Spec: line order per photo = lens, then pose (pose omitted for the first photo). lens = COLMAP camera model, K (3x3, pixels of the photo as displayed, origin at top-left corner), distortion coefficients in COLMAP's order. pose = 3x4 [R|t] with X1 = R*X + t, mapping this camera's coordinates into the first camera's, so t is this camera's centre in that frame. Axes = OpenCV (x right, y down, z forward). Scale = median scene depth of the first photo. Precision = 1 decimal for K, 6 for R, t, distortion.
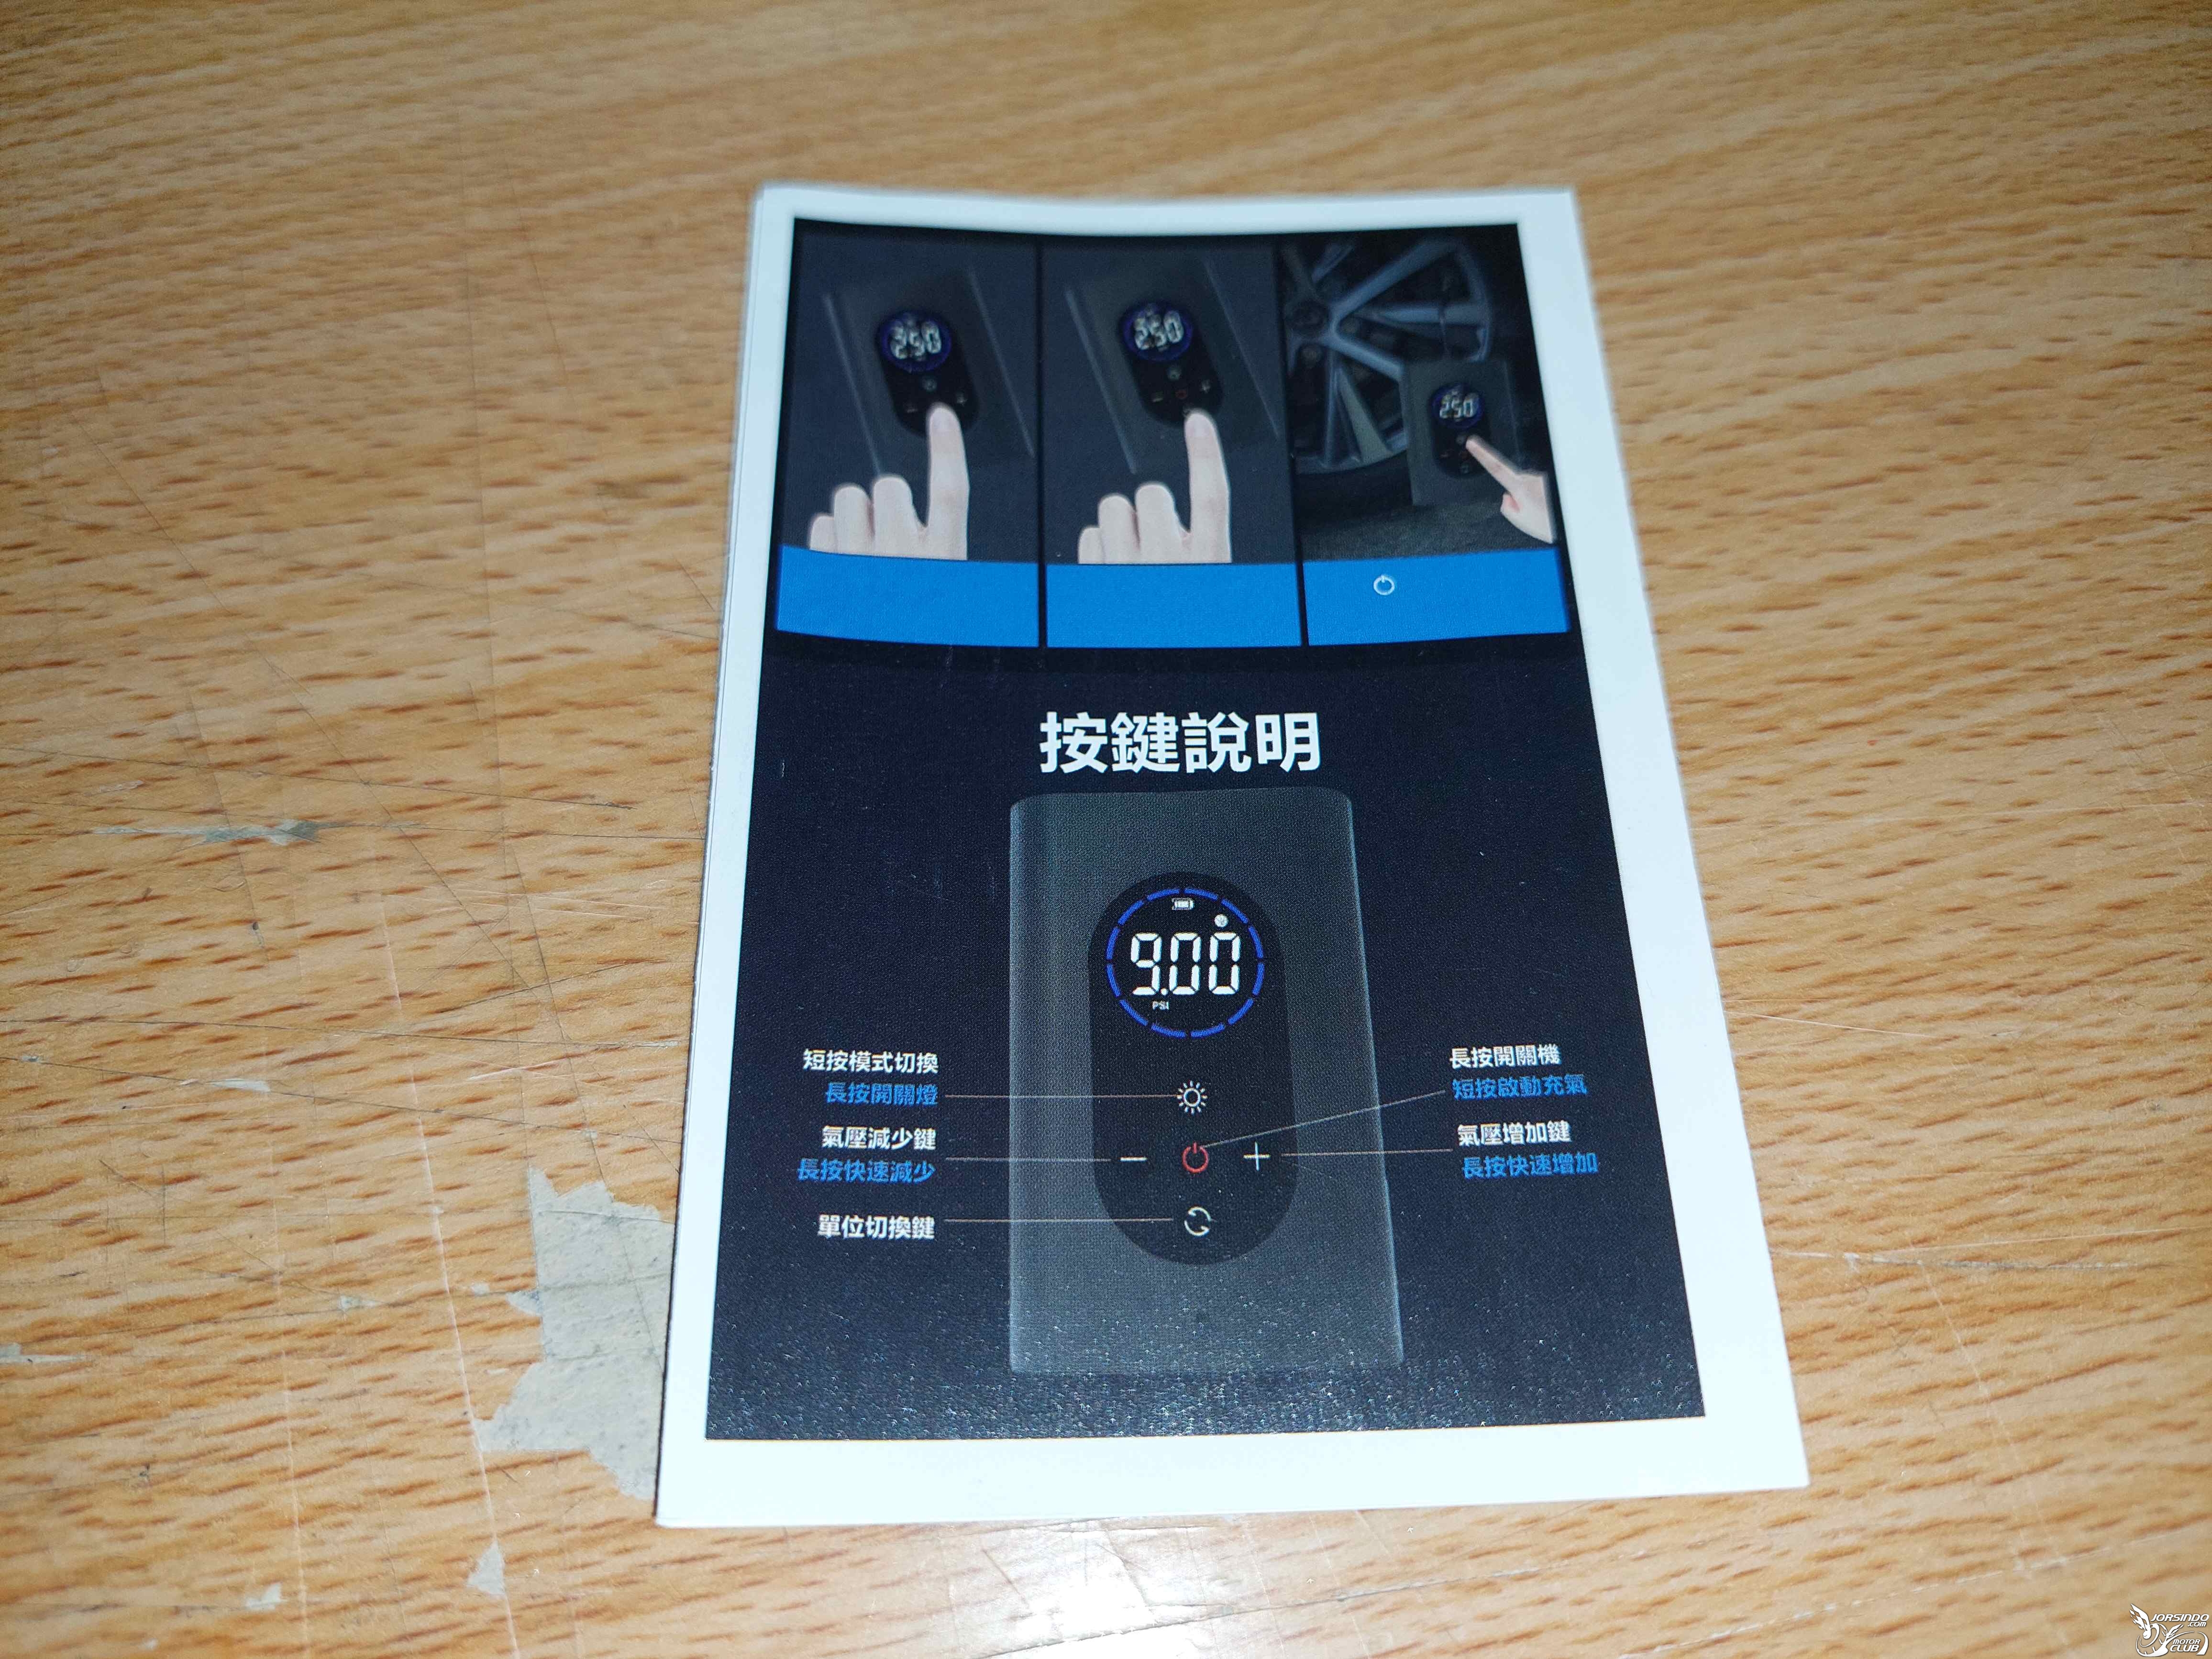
lens RADIAL K [[1707.4, 0, 1100.1], [0, 1707.4, 818.6], [0, 0, 1]] dist [-0.043859, 0.006798]
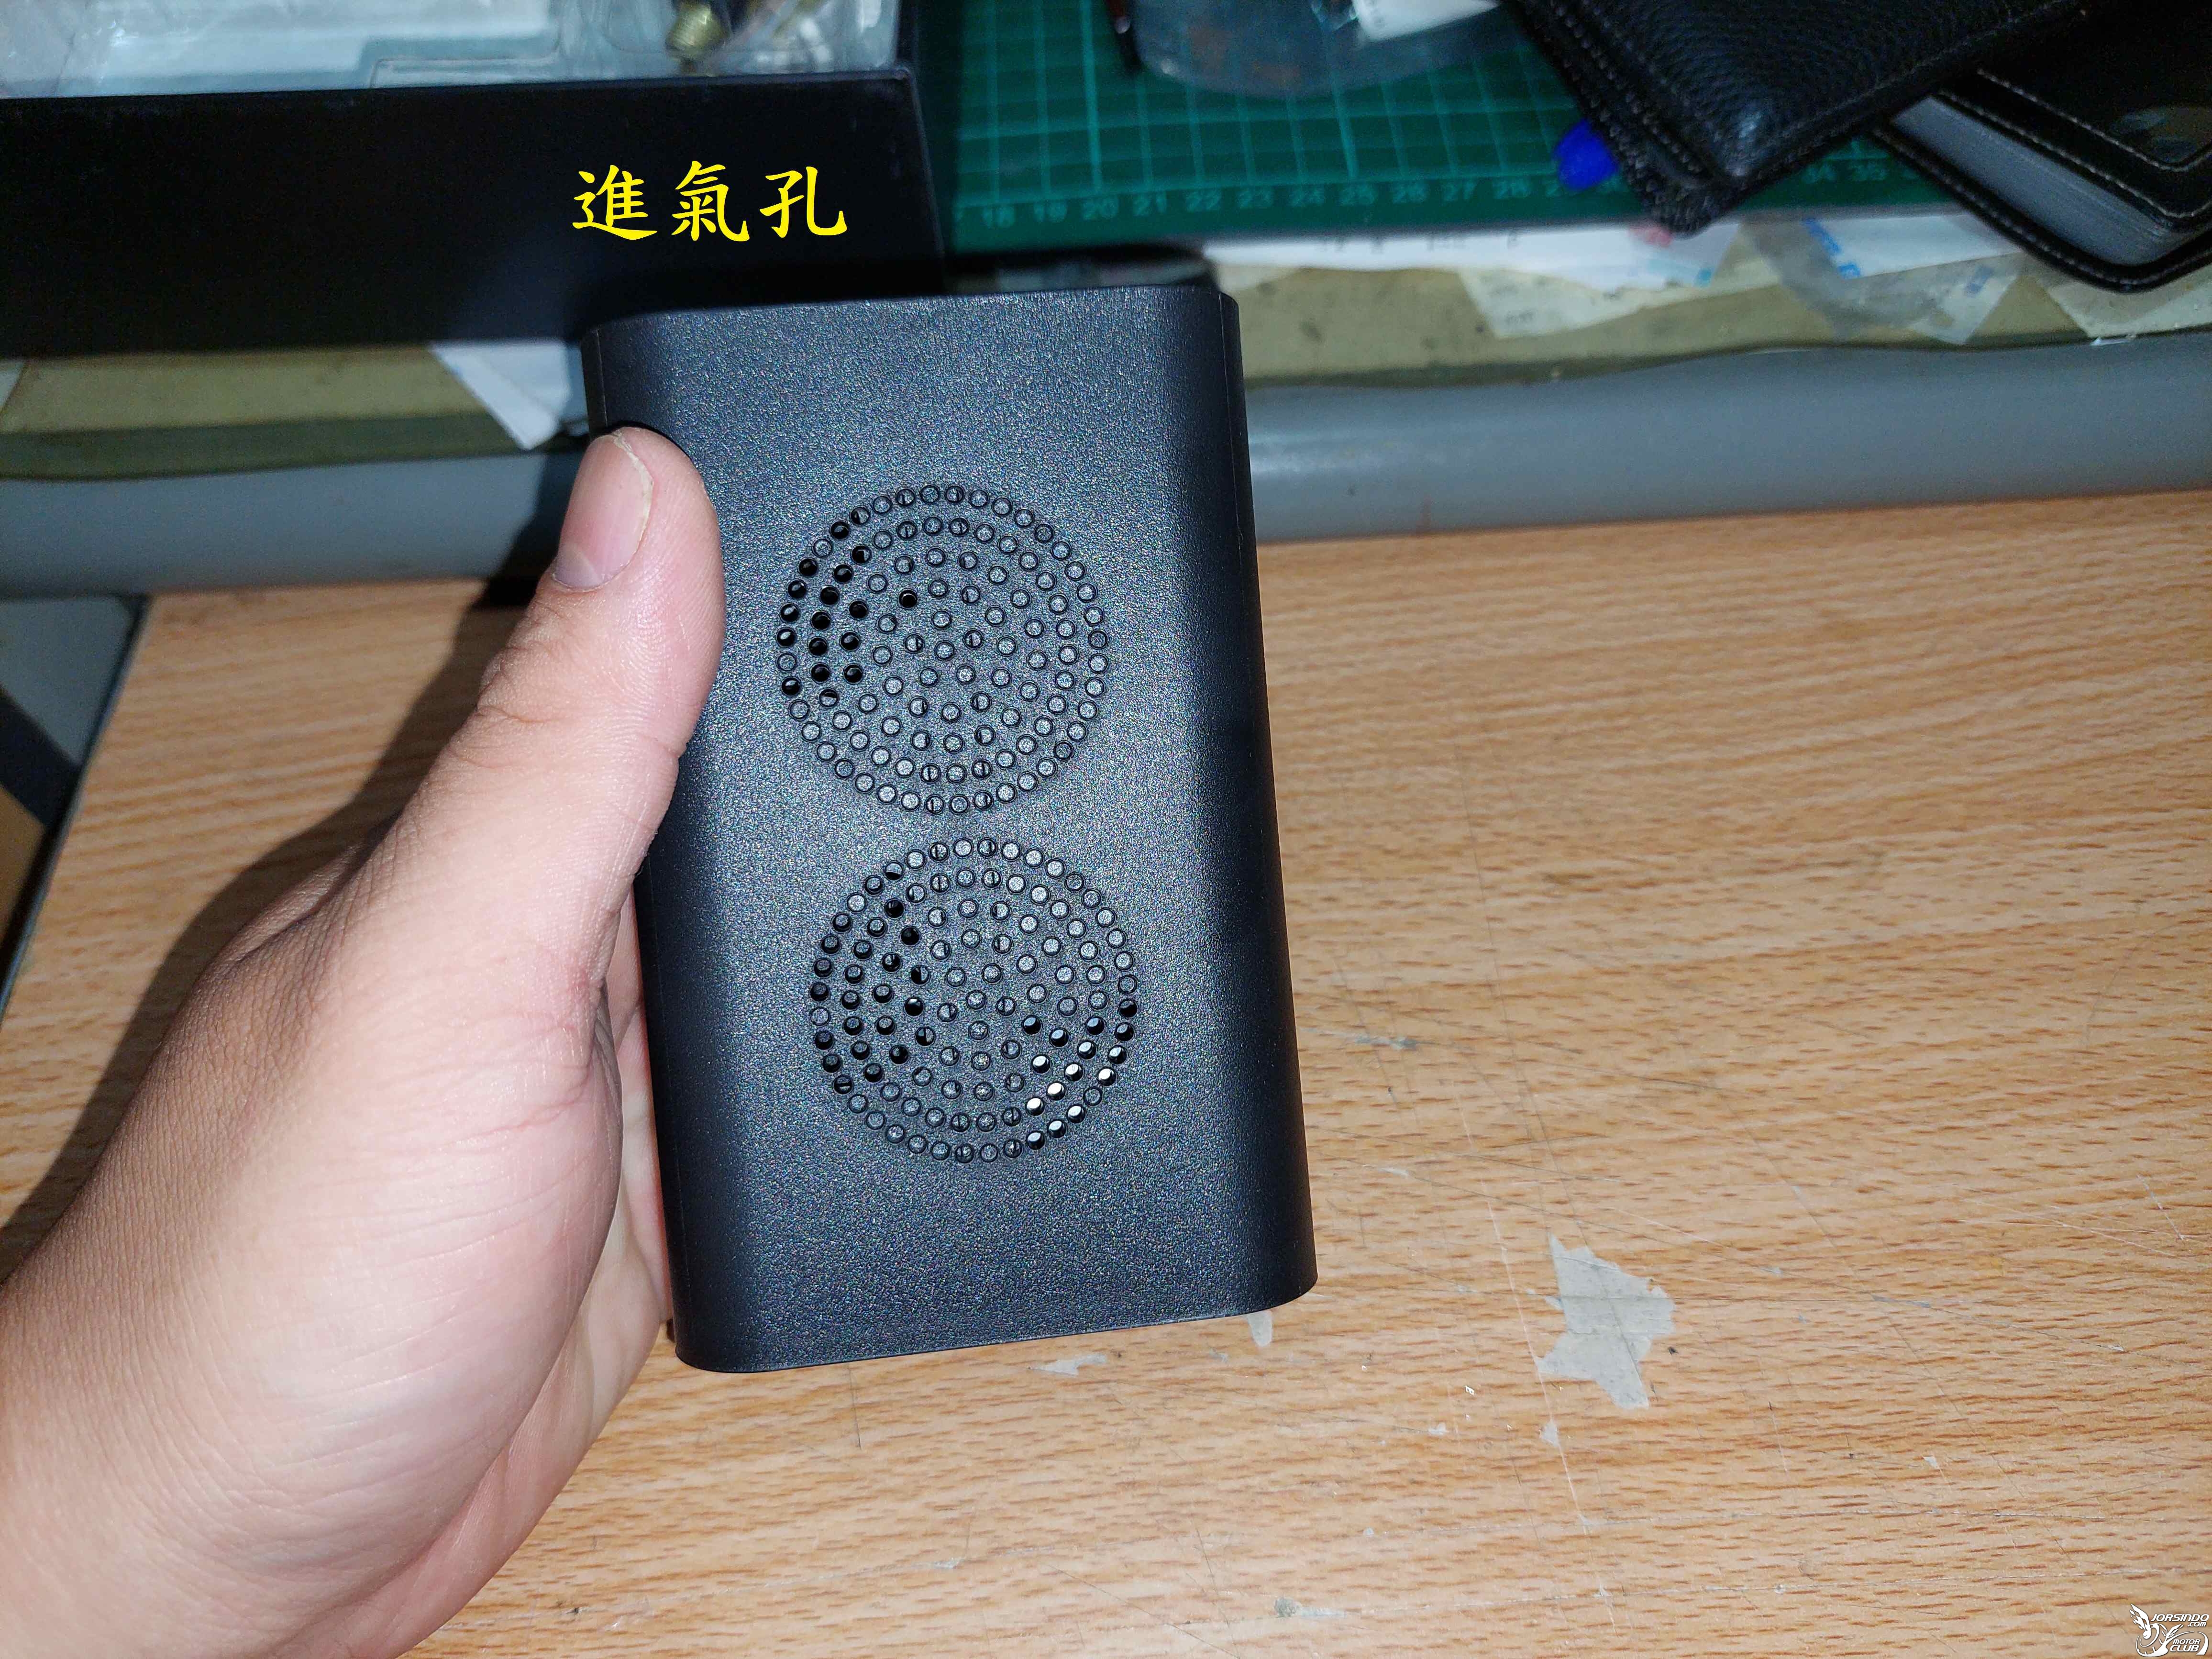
lens RADIAL K [[1653.0, 0, 1117.5], [0, 1653.0, 806.8], [0, 0, 1]] dist [-0.009357, -0.012781]
pose [[0.984452, 0.105734, -0.140266, -0.545555], [-0.127320, 0.979658, -0.155112, 0.073185], [0.121012, 0.170559, 0.977888, -0.887339]]
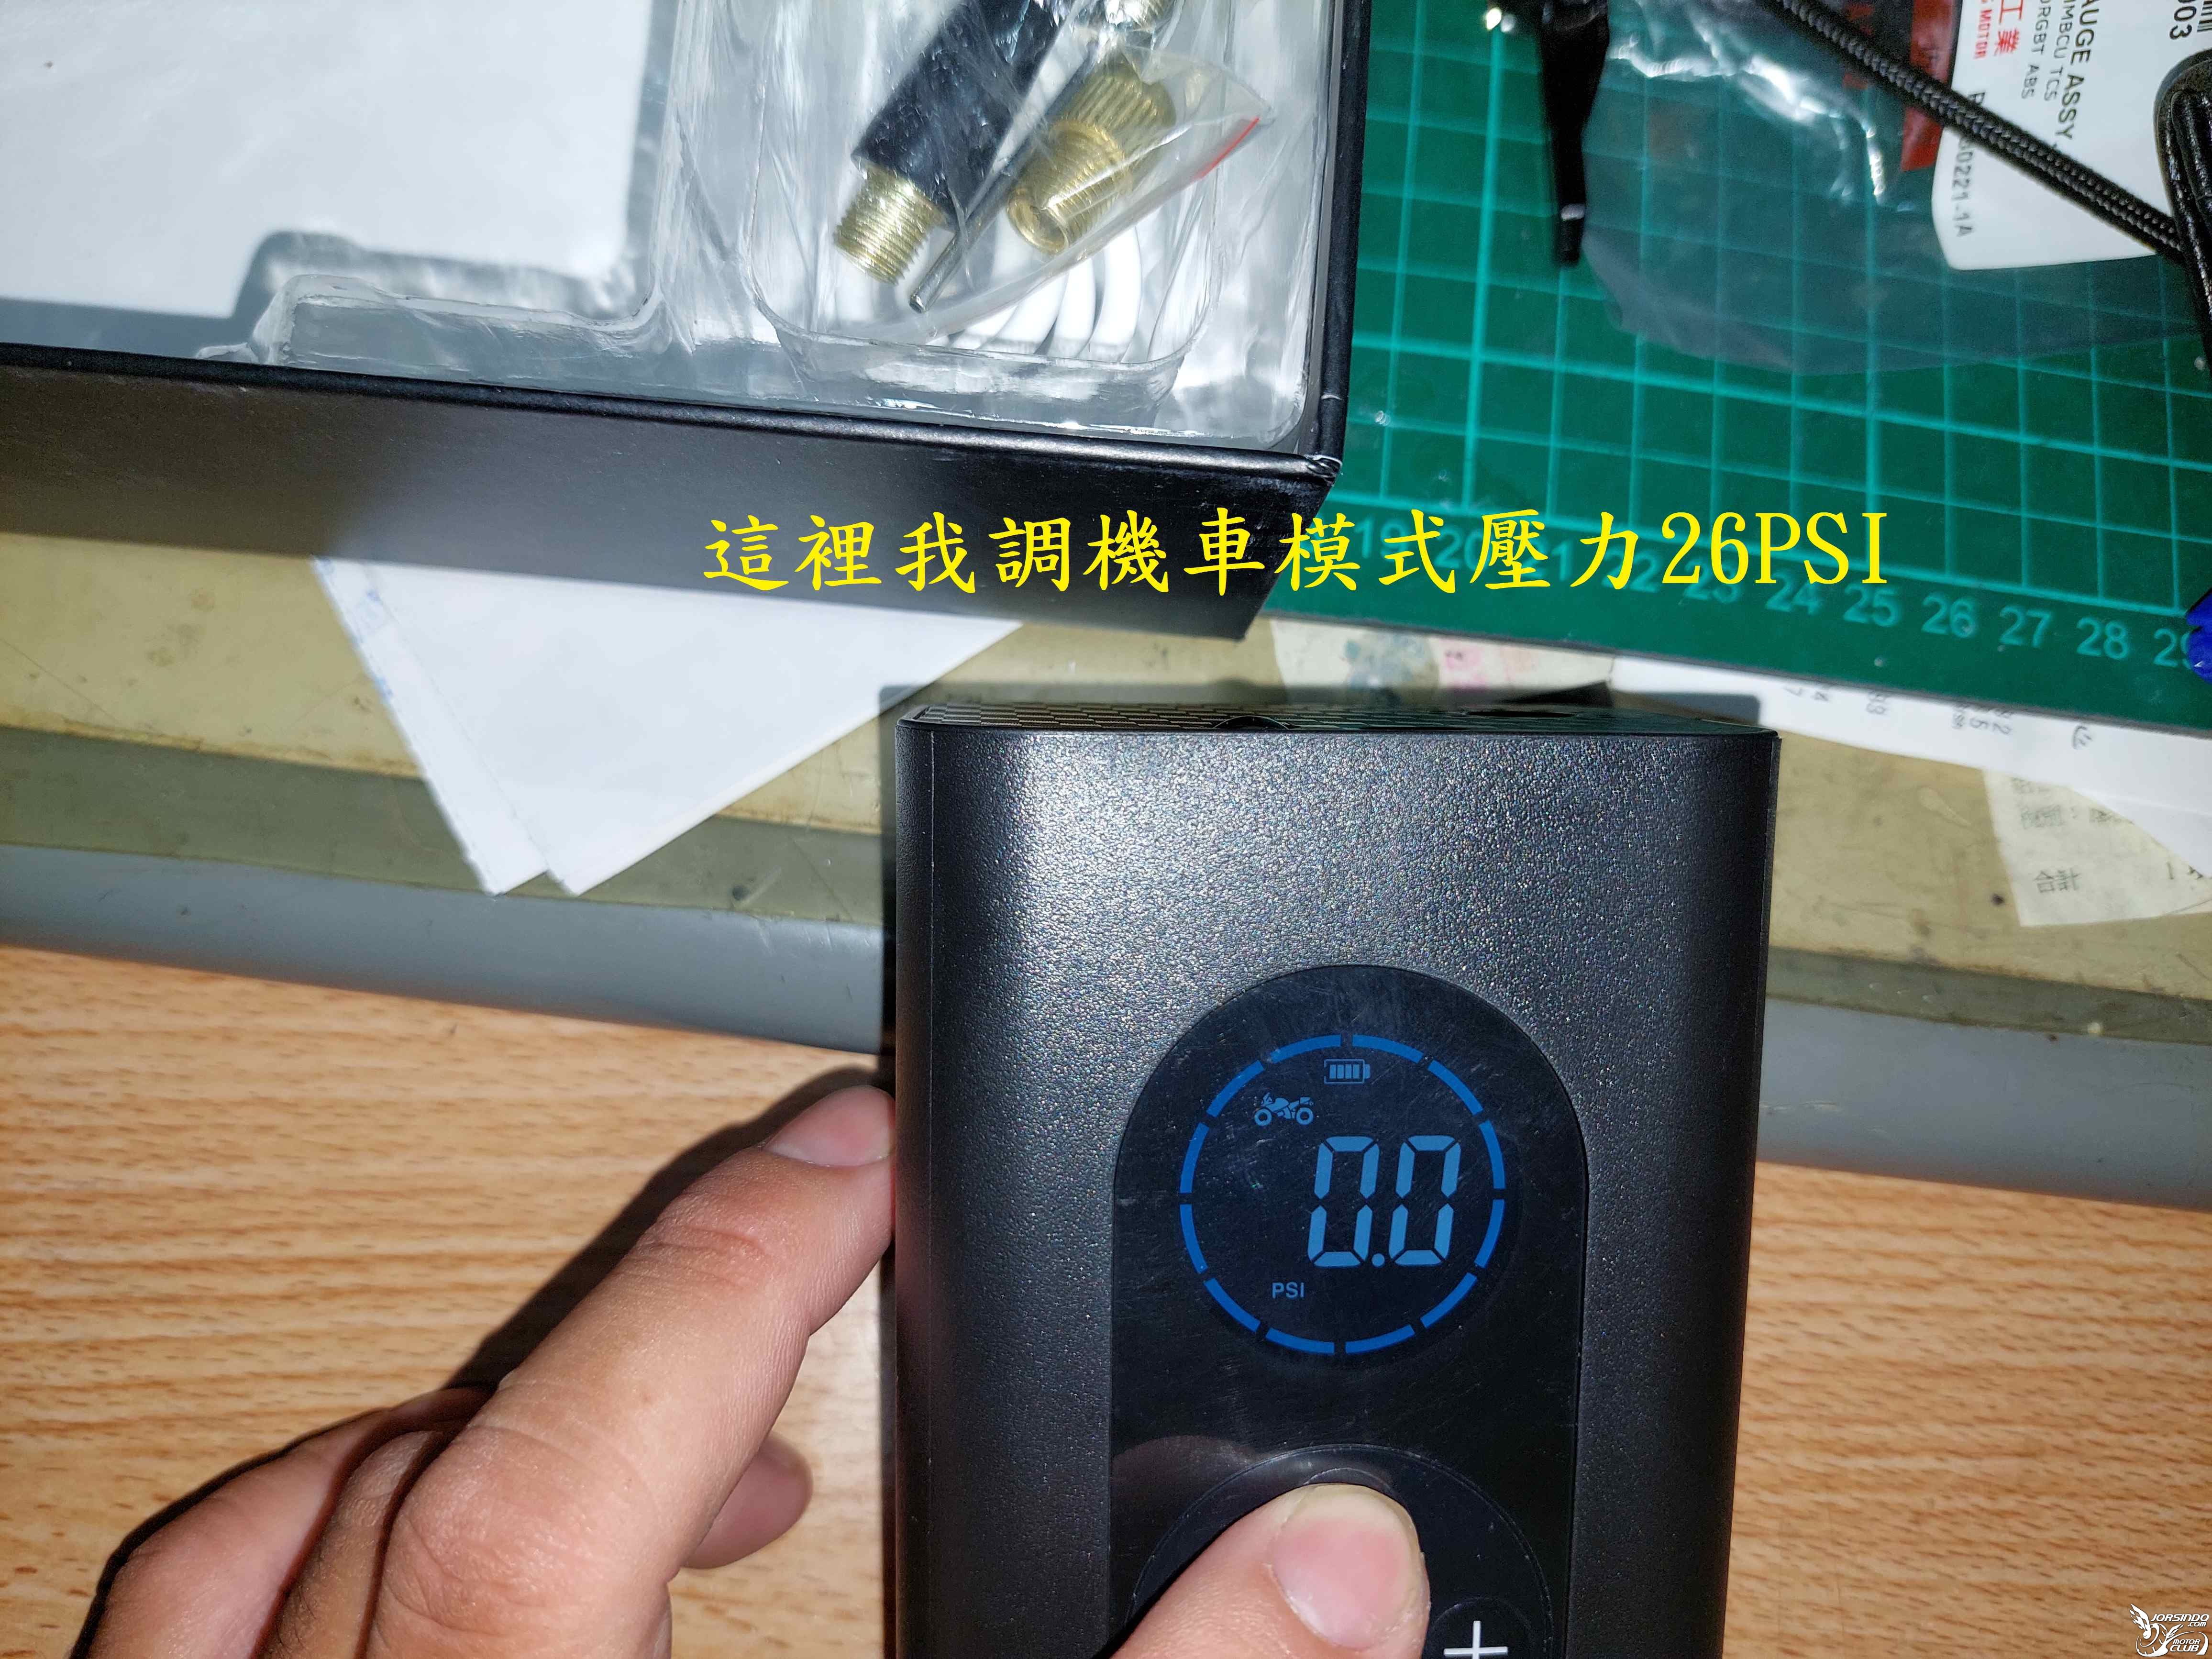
lens RADIAL K [[1670.0, 0, 1123.2], [0, 1670.0, 806.6], [0, 0, 1]] dist [-0.028444, 0.000807]
pose [[0.948803, 0.314610, -0.028164, -1.130001], [-0.305994, 0.937601, 0.165143, -1.009051], [0.078363, -0.148070, 0.985867, -0.249836]]
